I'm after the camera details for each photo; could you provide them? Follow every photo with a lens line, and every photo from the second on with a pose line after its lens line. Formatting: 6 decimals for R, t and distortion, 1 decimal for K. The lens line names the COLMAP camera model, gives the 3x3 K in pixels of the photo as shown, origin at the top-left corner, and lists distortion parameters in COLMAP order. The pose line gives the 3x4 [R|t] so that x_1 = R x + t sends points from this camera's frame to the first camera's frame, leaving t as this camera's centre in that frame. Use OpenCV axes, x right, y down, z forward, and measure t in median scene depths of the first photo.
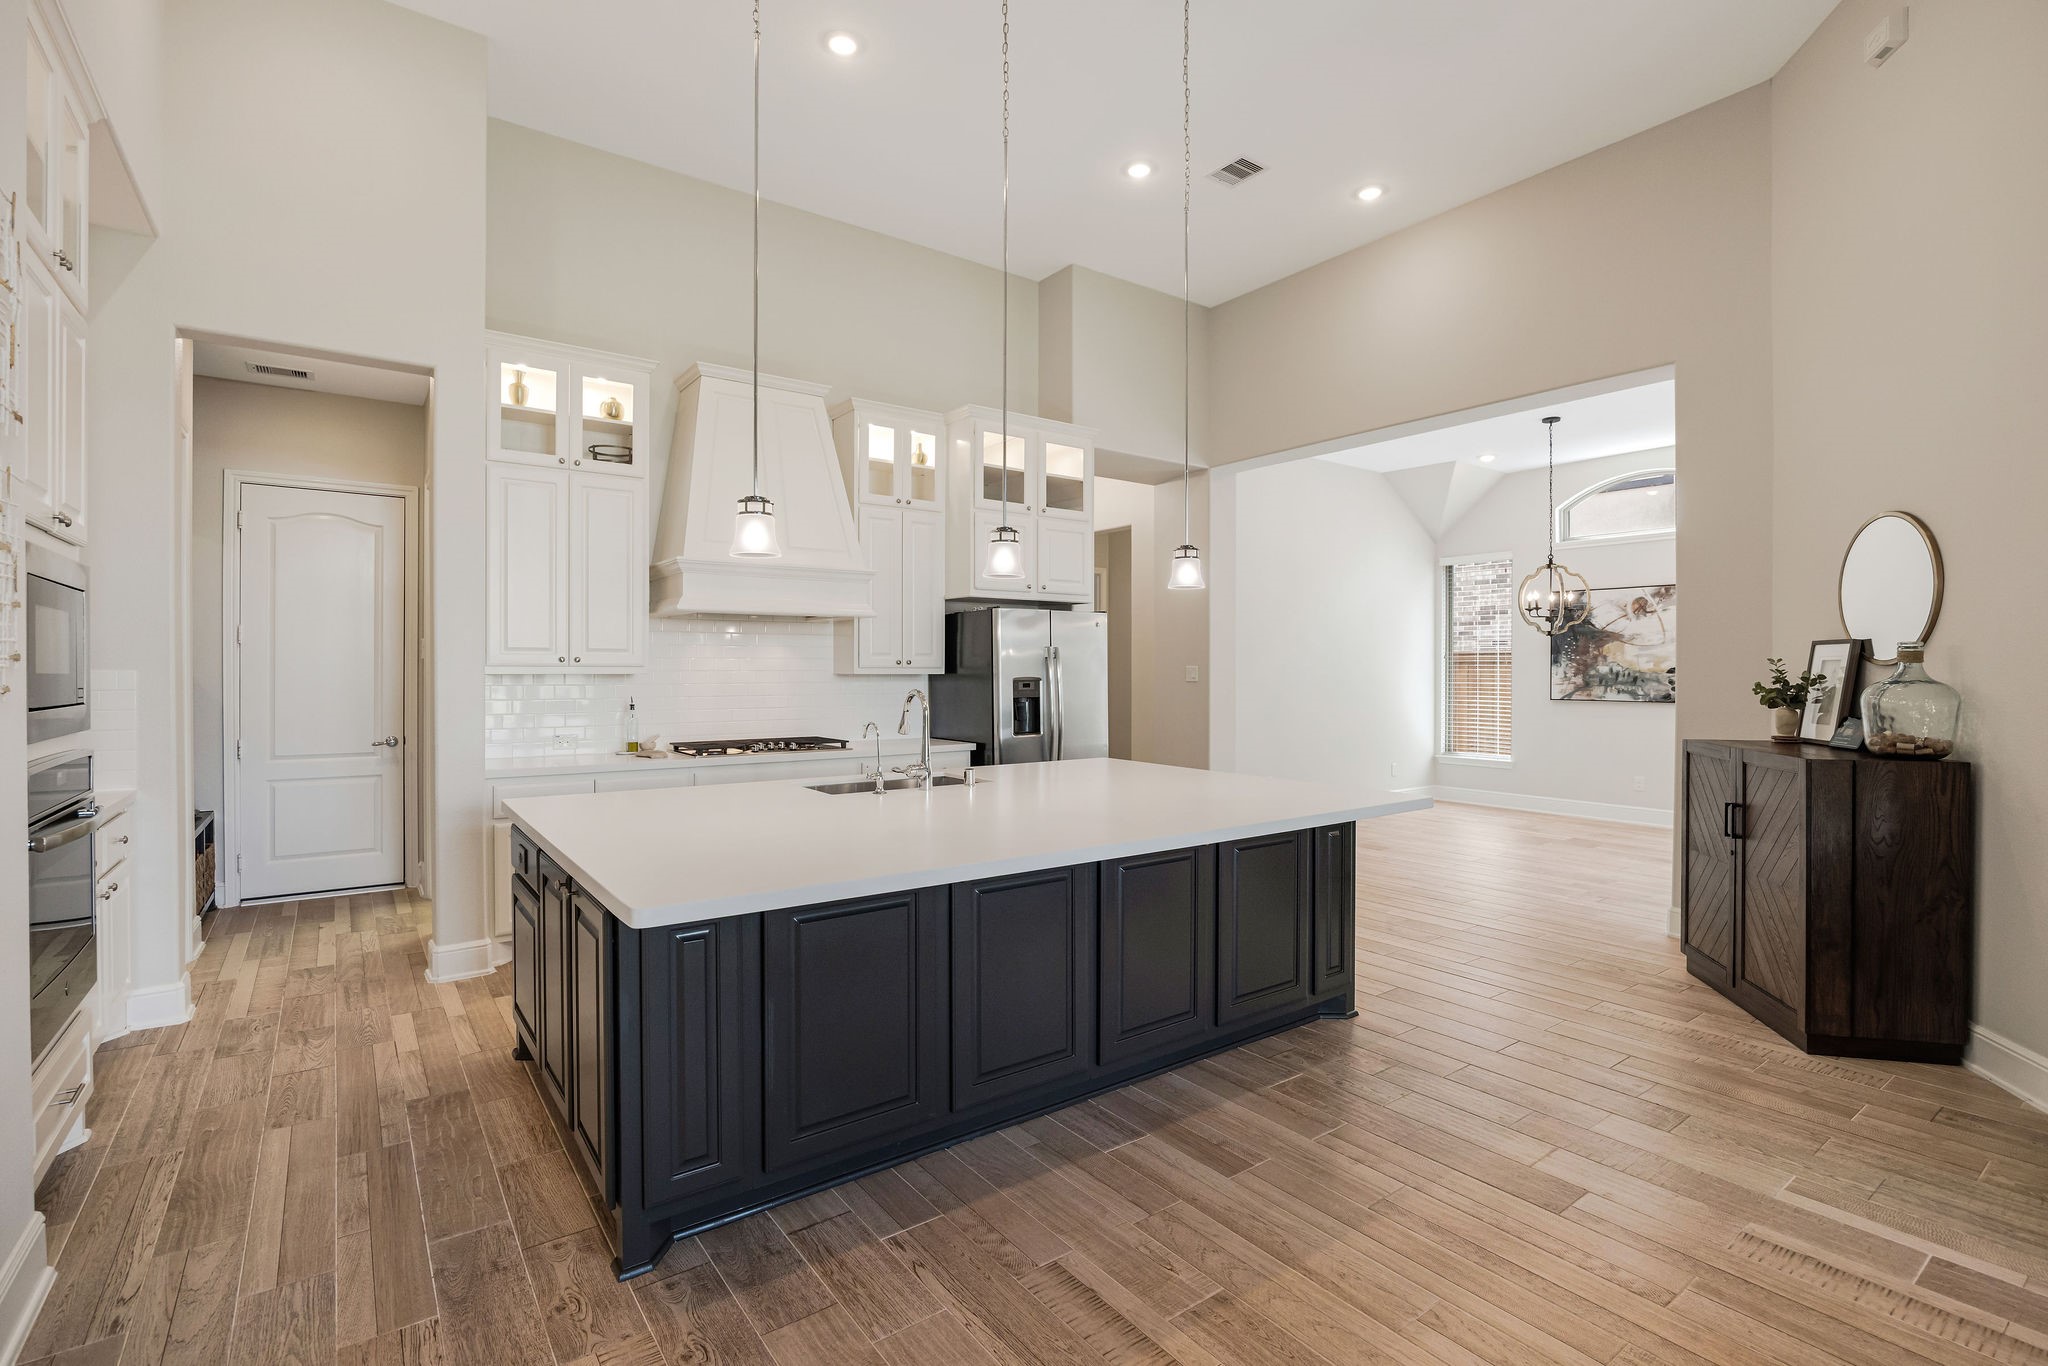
lens RADIAL K [[939.3, 0, 1025.0], [0, 939.3, 677.8], [0, 0, 1]] dist [-0.001236, -0.000095]
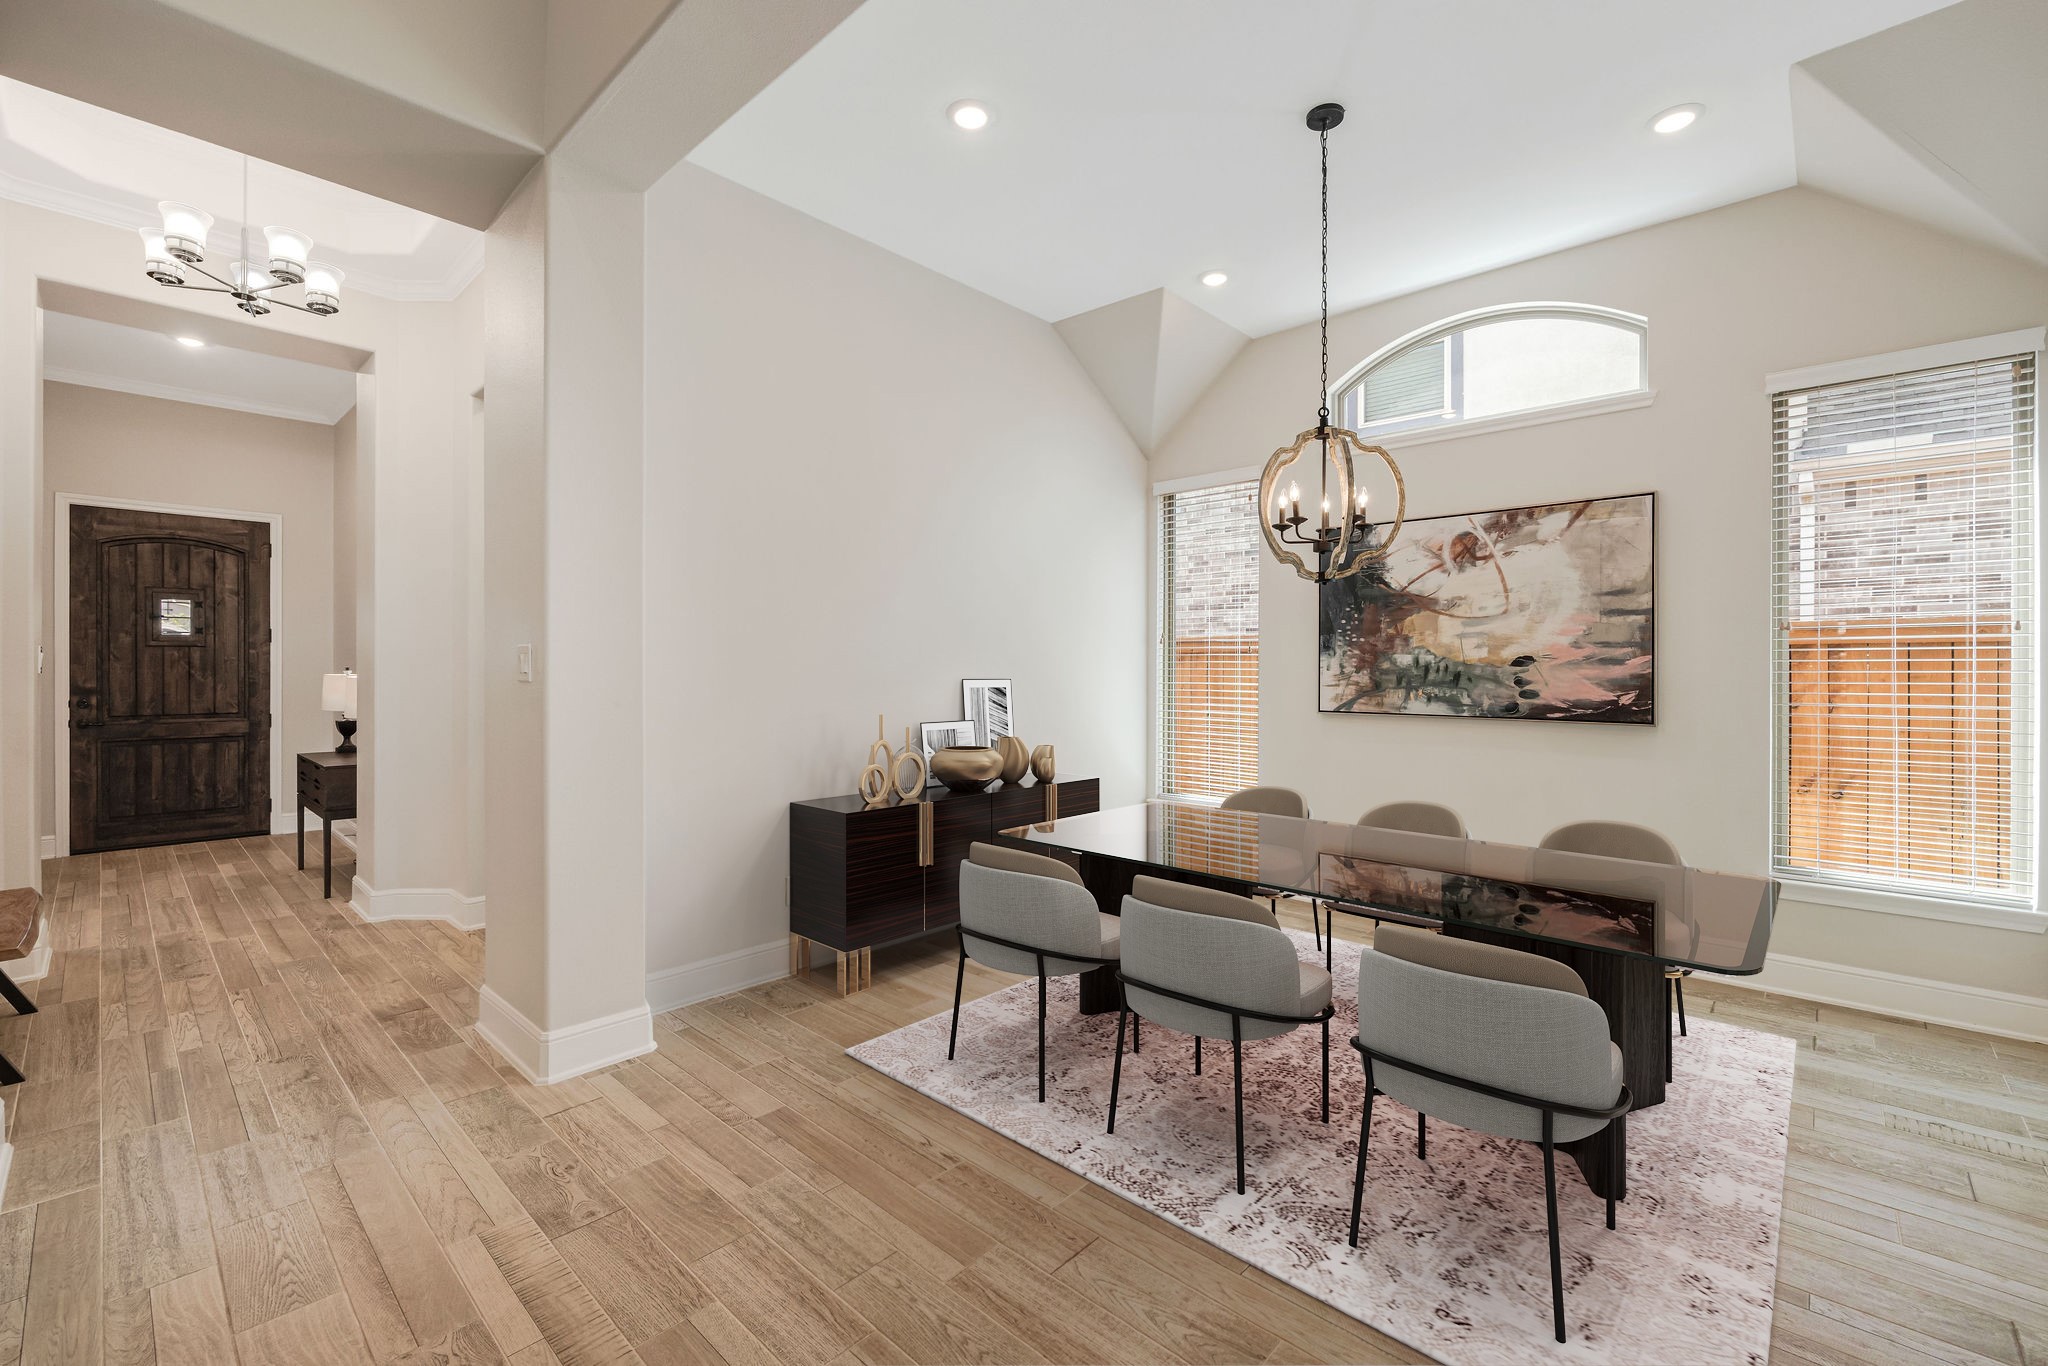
lens RADIAL K [[843.2, 0, 1022.6], [0, 843.2, 675.9], [0, 0, 1]] dist [0.000652, 0.000051]
pose [[0.983602, 0.001240, 0.180347, 0.298270], [-0.000691, 0.999995, -0.003111, 0.002585], [-0.180350, 0.002935, 0.983598, 0.543601]]
